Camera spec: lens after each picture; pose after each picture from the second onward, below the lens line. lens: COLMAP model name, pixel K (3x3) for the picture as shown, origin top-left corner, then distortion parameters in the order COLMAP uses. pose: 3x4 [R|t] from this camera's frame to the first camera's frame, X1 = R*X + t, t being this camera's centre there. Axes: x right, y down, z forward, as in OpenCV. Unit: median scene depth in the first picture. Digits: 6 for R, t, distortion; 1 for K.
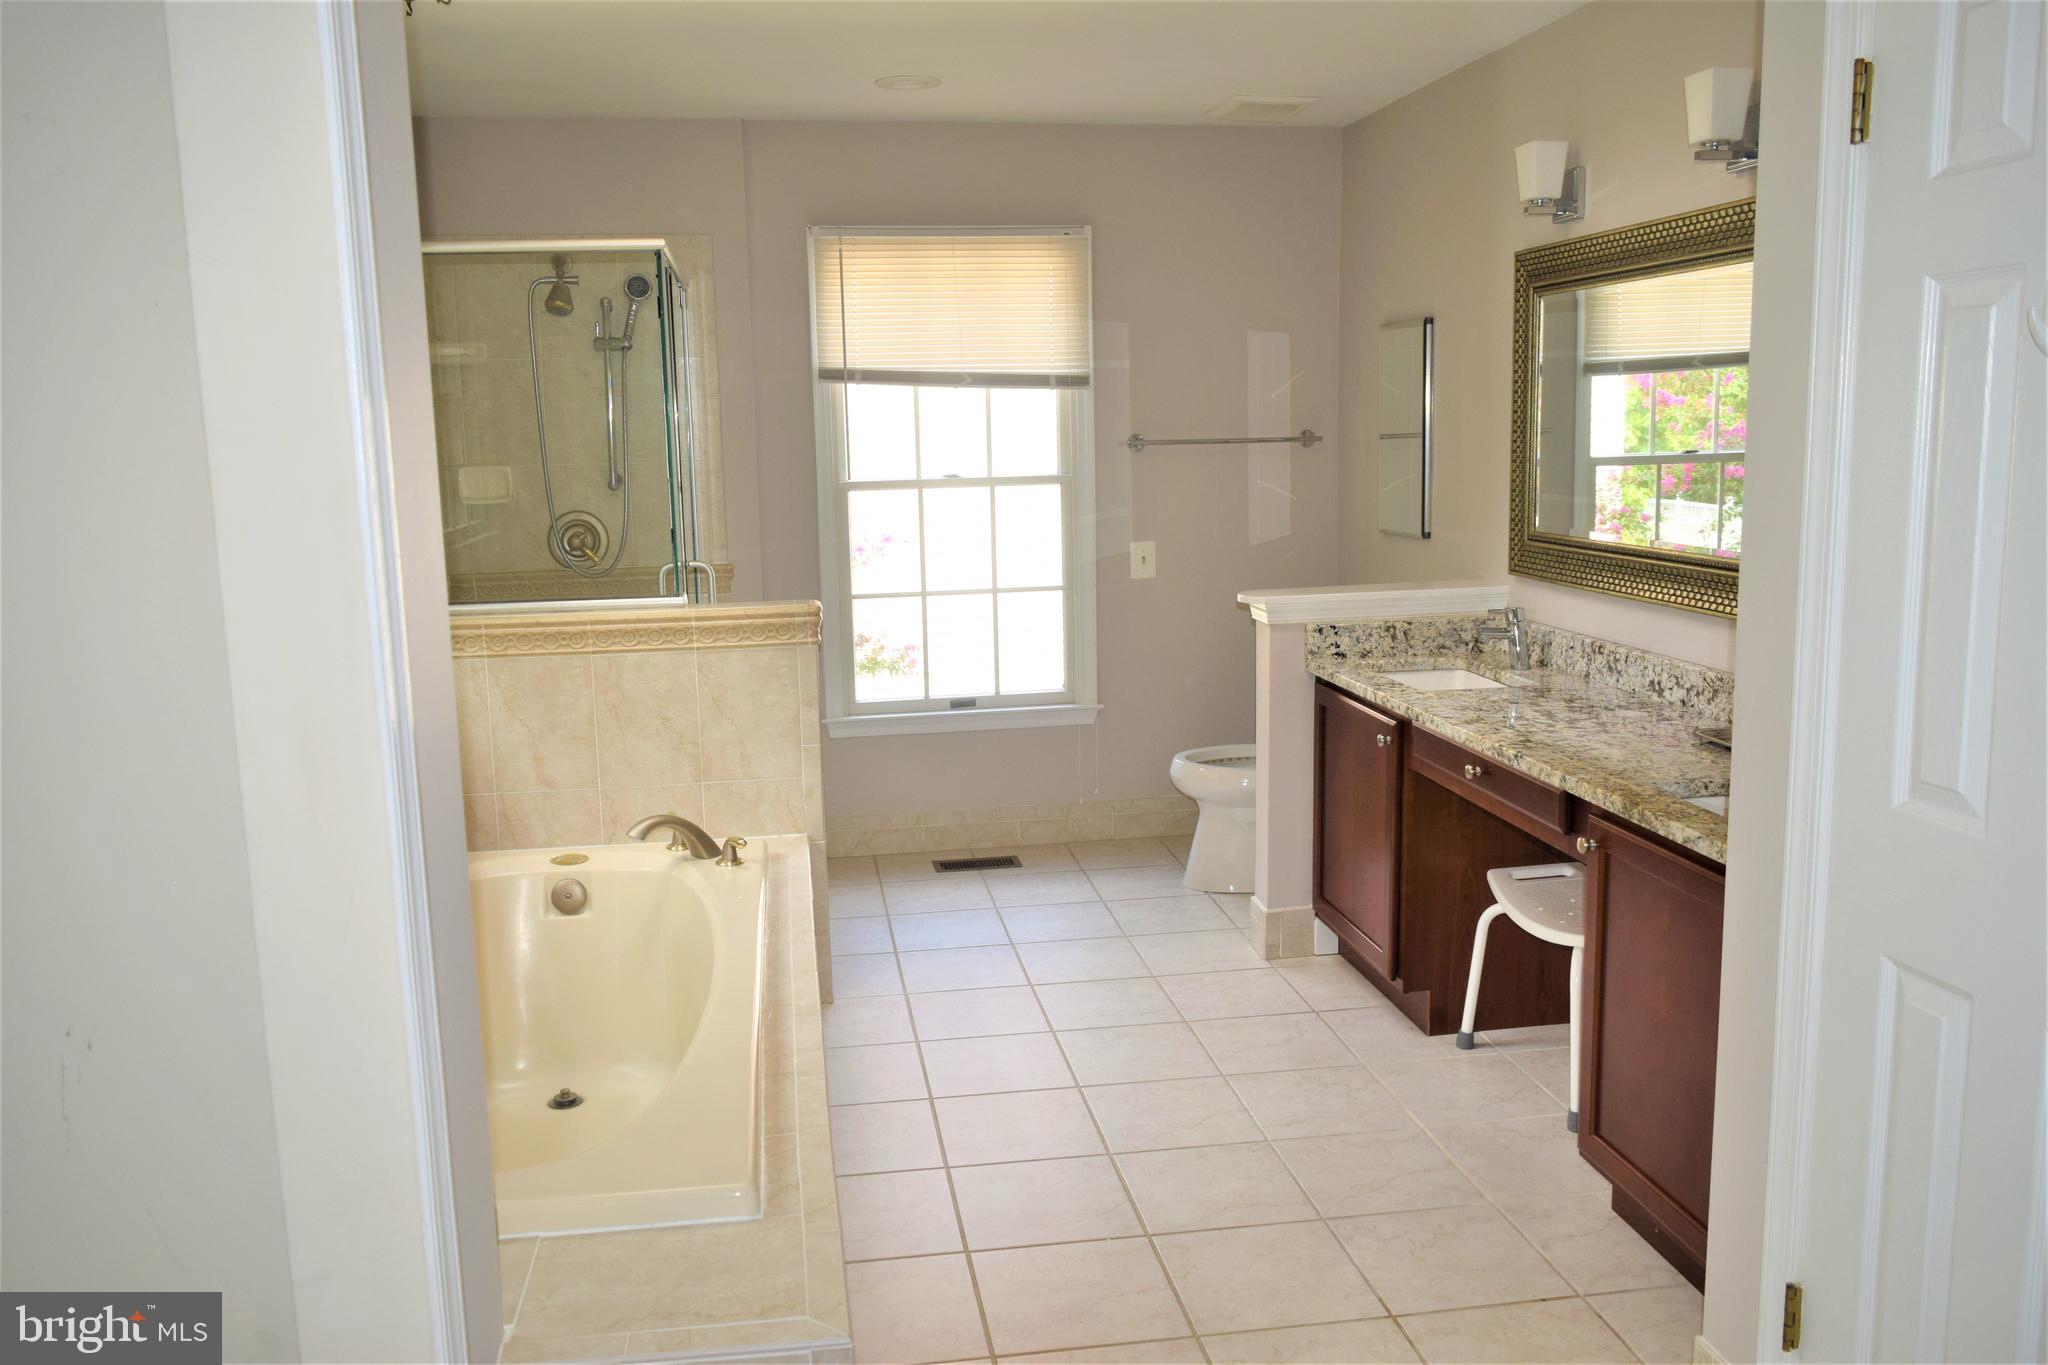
lens RADIAL K [[1588.3, 0, 1016.5], [0, 1588.3, 686.8], [0, 0, 1]] dist [-0.014924, 0.006482]
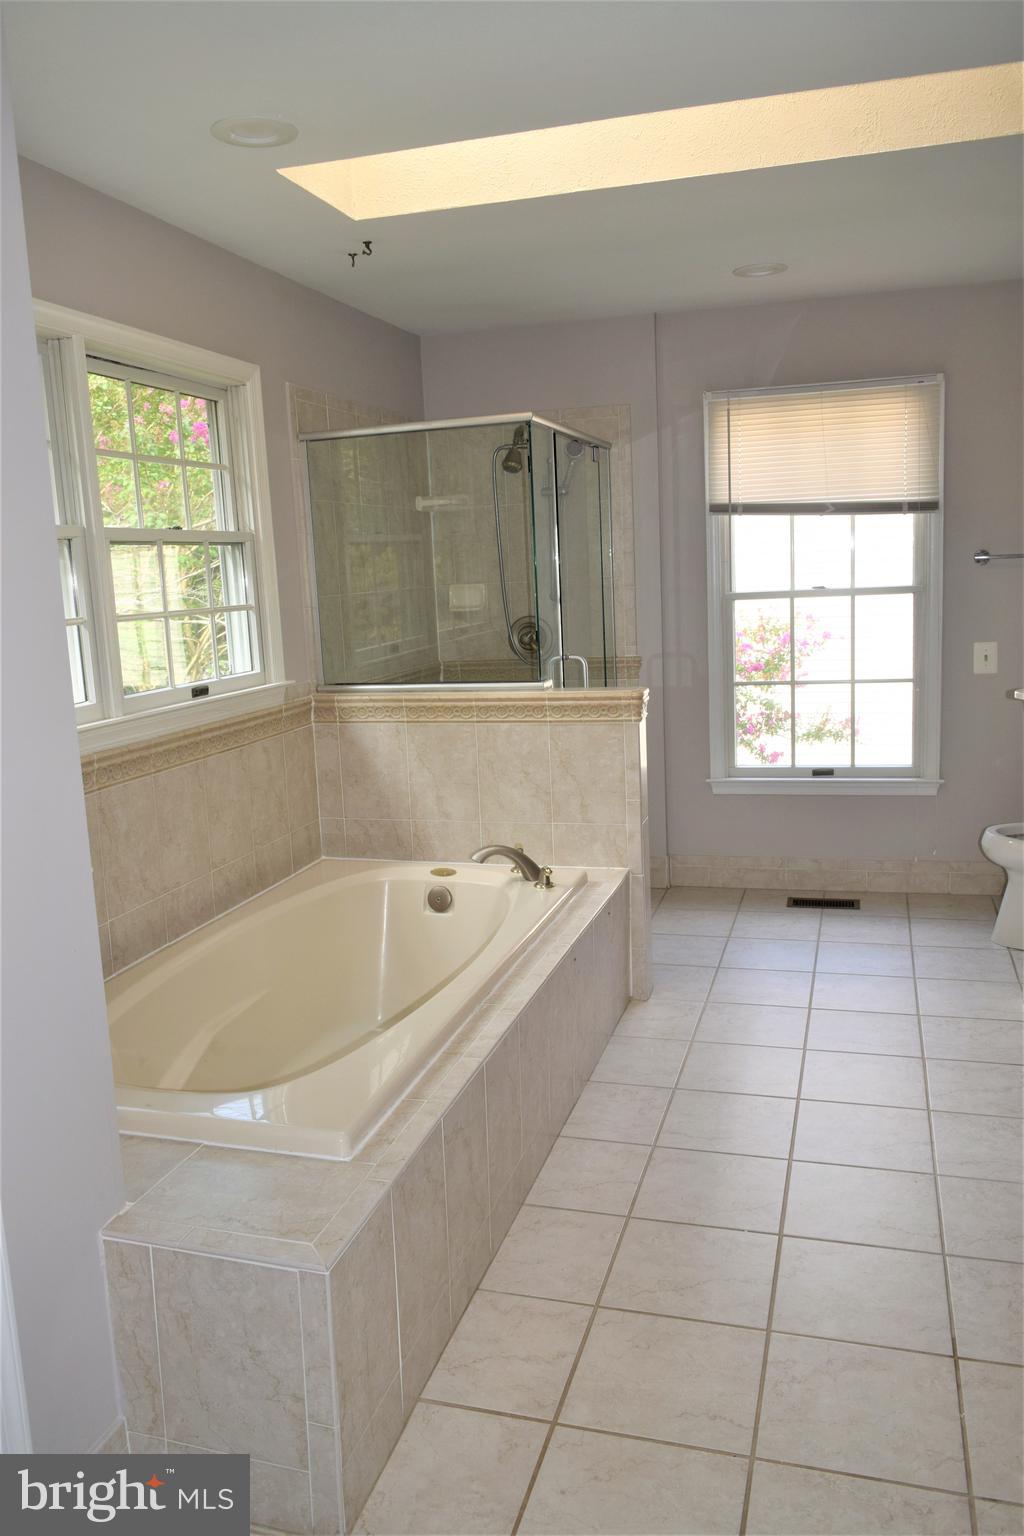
lens RADIAL K [[1191.2, 0, 508.2], [0, 1191.2, 764.8], [0, 0, 1]] dist [-0.014924, 0.006482]
pose [[0.905631, 0.051882, -0.420881, 0.142269], [-0.044522, 0.998635, 0.027302, -0.010460], [0.421723, -0.005987, 0.906705, 0.064587]]
